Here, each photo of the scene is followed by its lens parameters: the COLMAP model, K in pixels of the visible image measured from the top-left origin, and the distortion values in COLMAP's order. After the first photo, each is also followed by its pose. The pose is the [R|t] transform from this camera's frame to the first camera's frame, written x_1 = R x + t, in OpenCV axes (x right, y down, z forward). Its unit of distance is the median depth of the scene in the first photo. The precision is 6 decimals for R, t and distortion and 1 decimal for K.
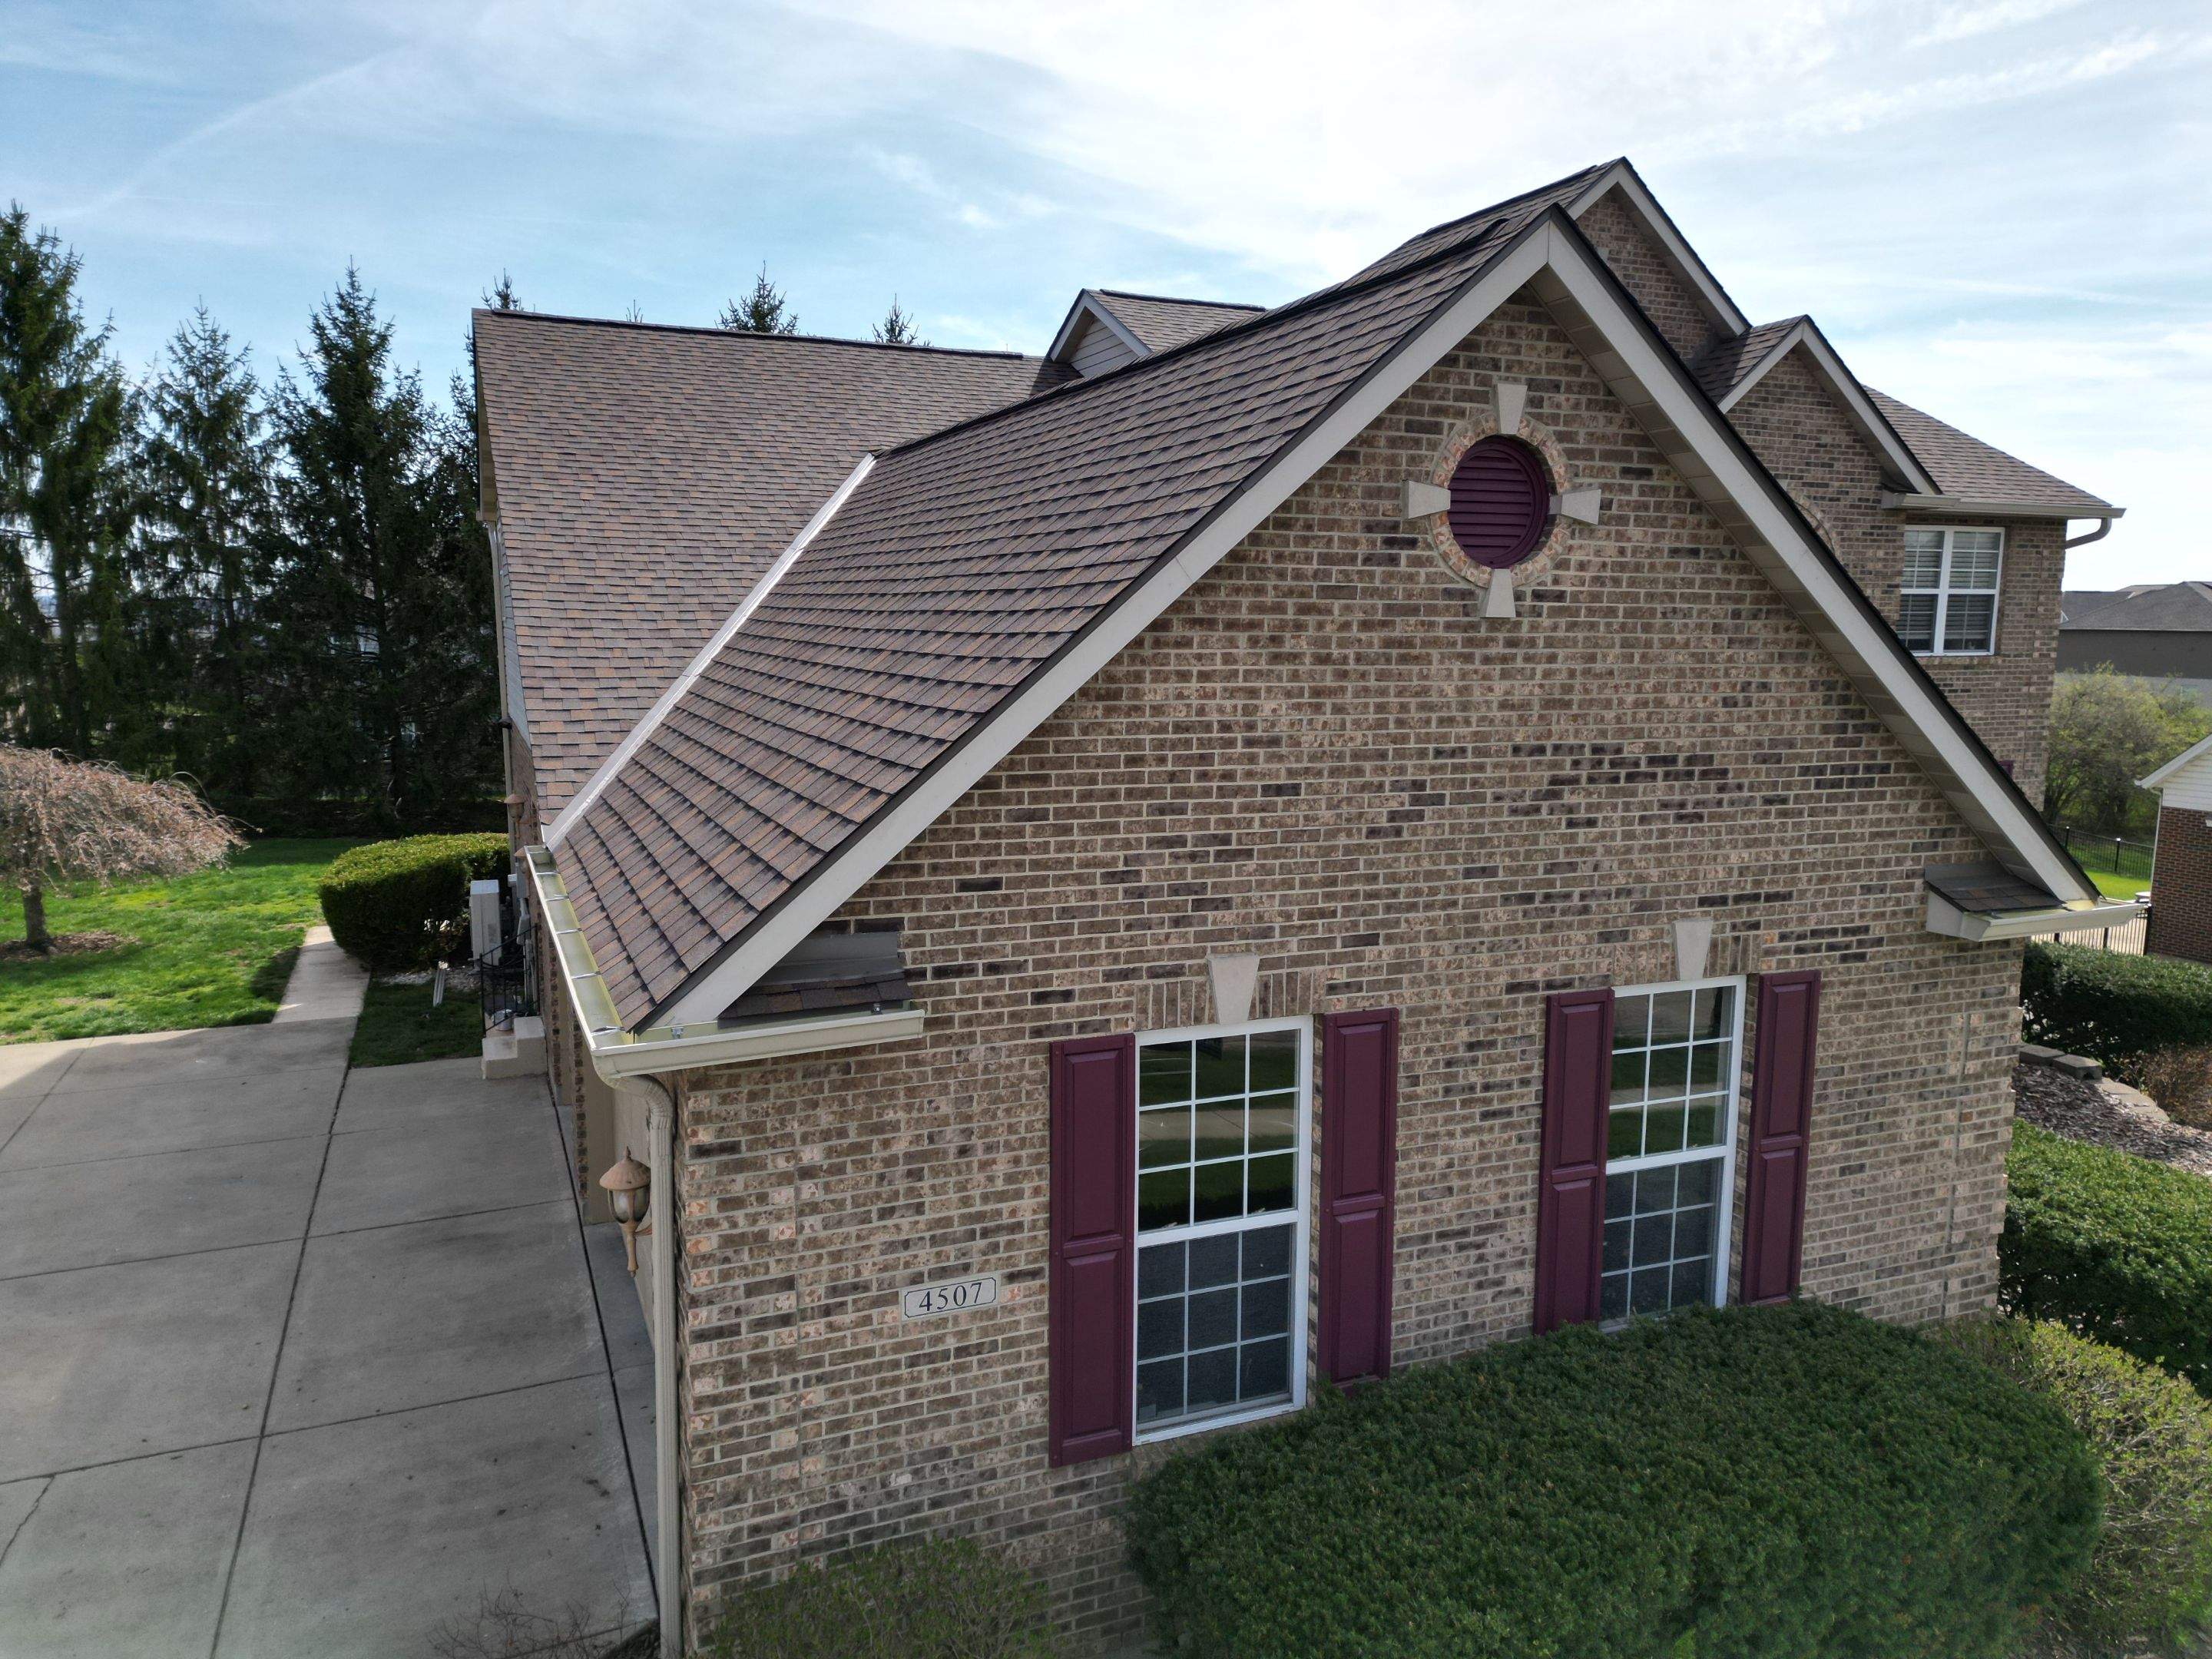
lens RADIAL K [[1536.3, 0, 1104.1], [0, 1536.3, 832.2], [0, 0, 1]] dist [0.051794, -0.020699]
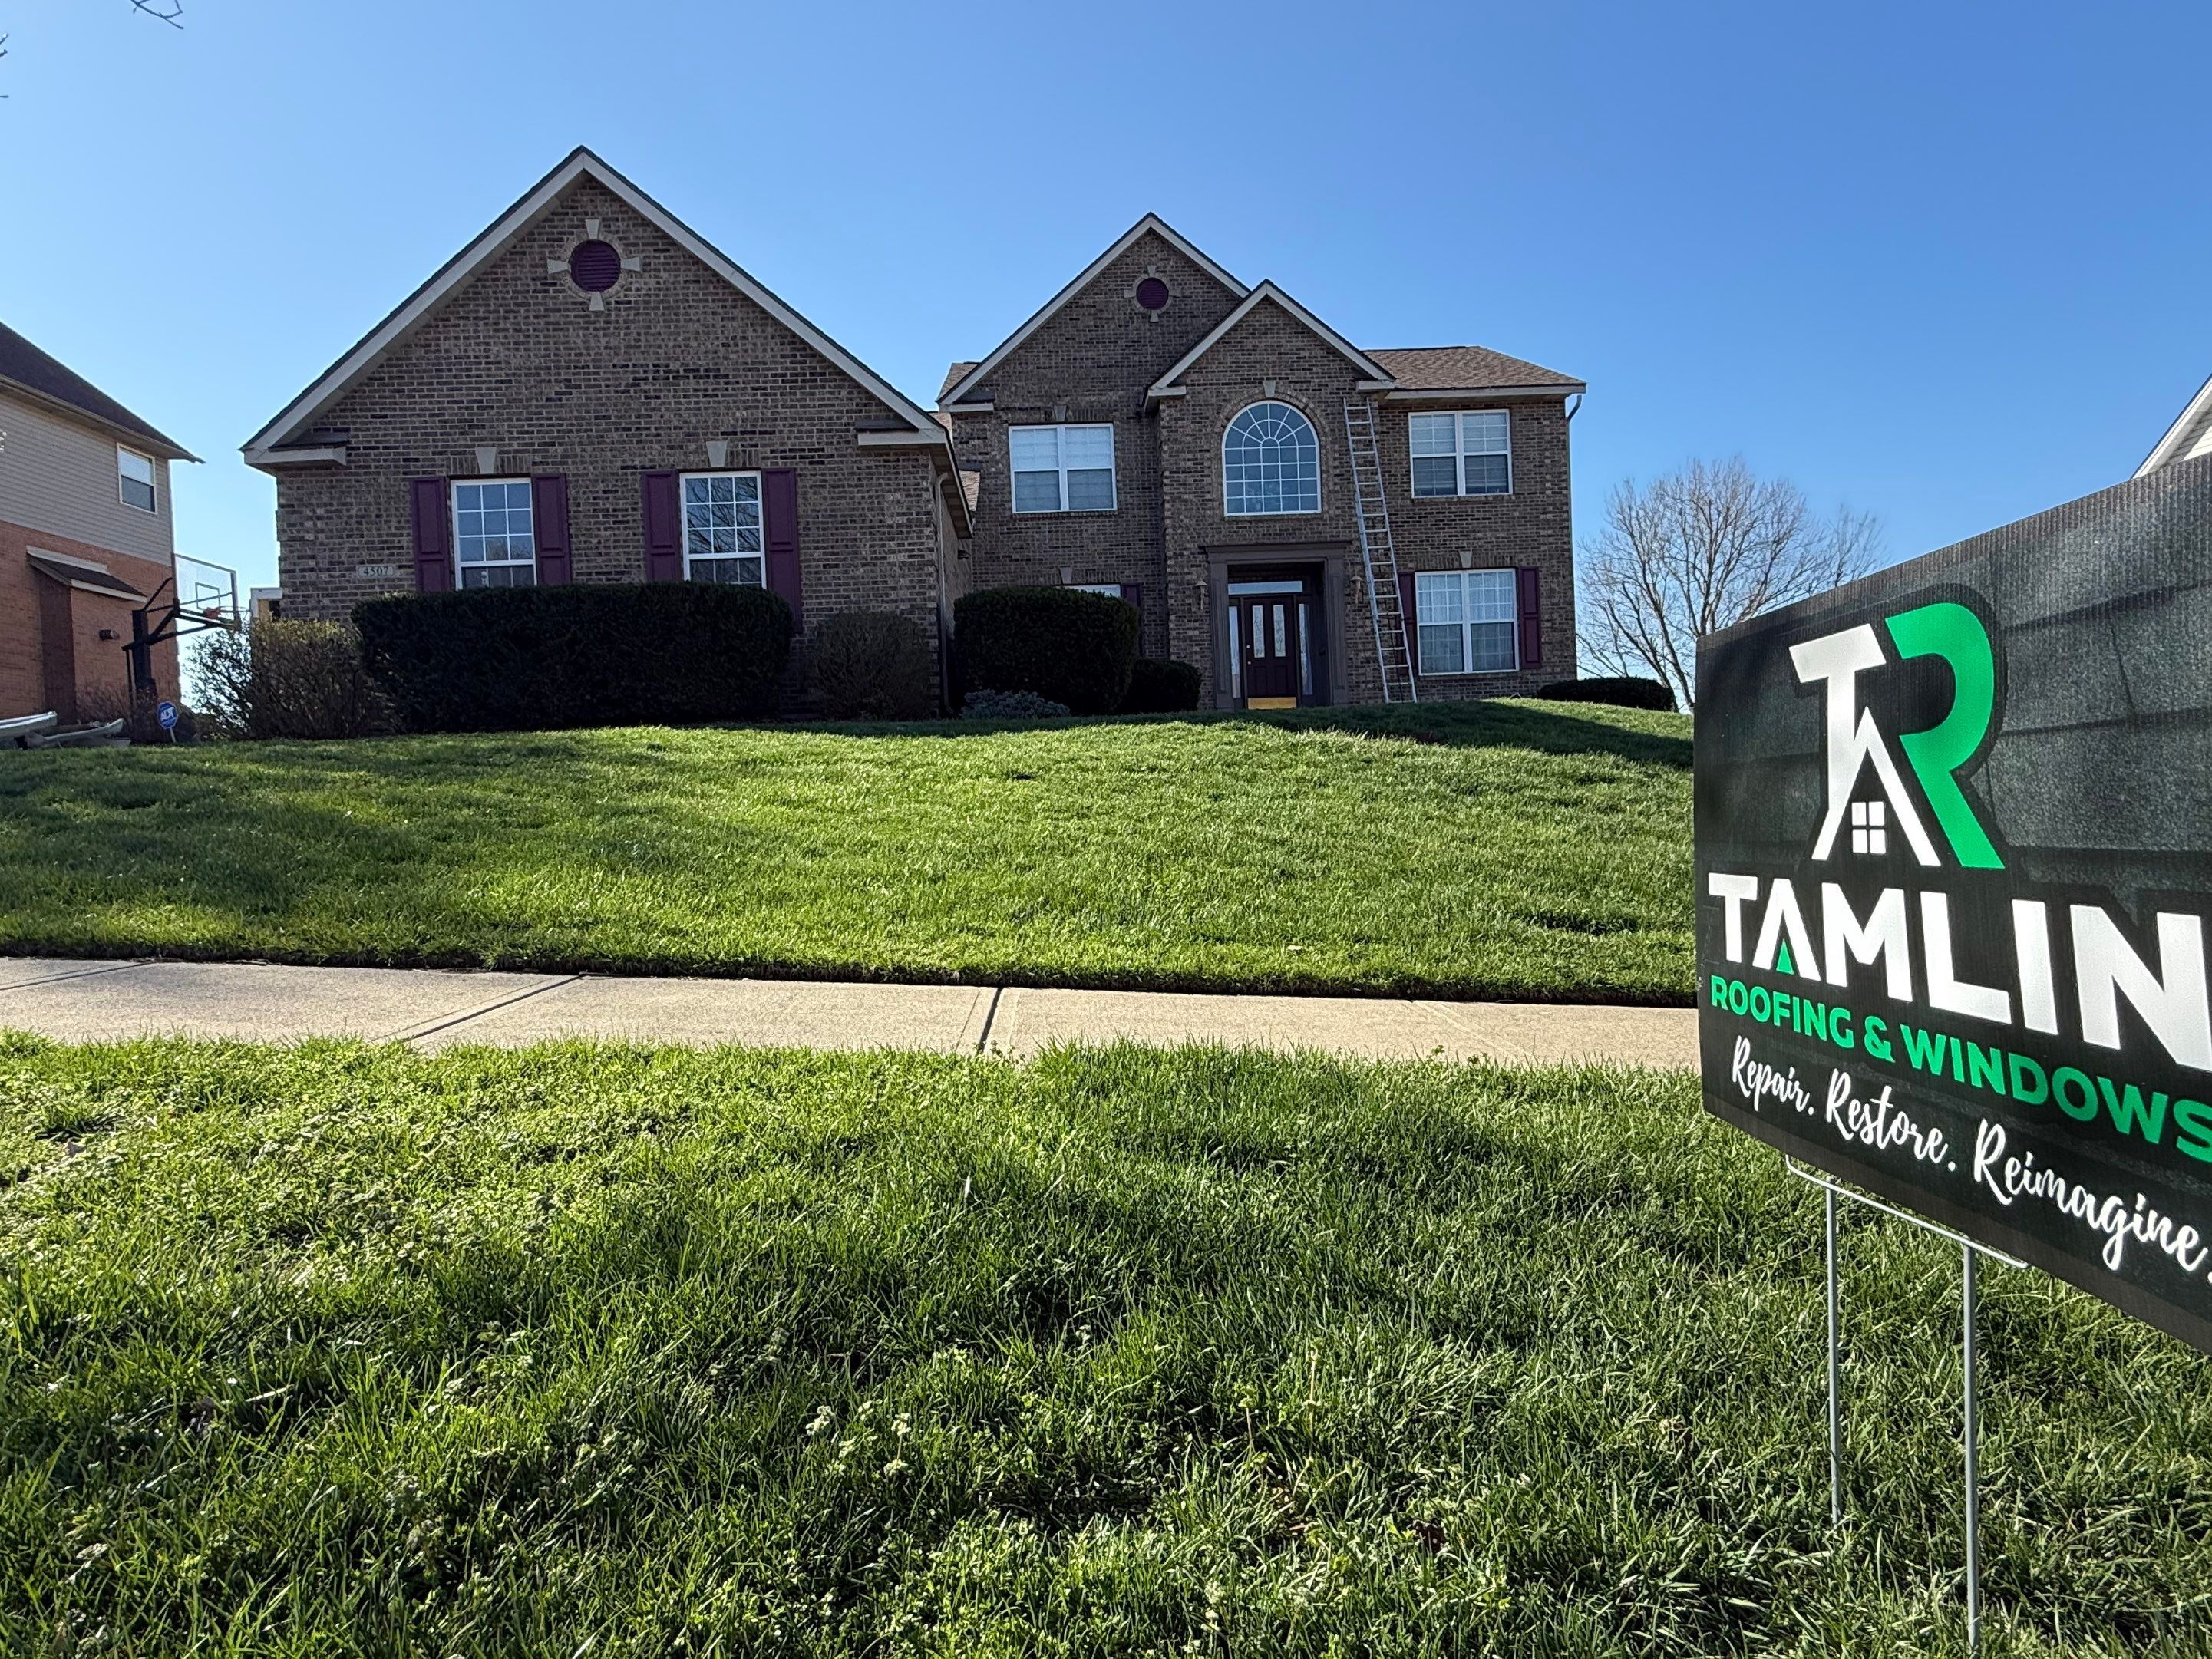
lens RADIAL K [[1206.4, 0, 1107.0], [0, 1206.4, 831.0], [0, 0, 1]] dist [-0.007214, -0.001141]
pose [[0.938137, -0.040498, -0.343889, 1.653890], [0.002913, 0.994025, -0.109114, 0.903349], [0.346253, 0.101362, 0.932649, -0.433285]]
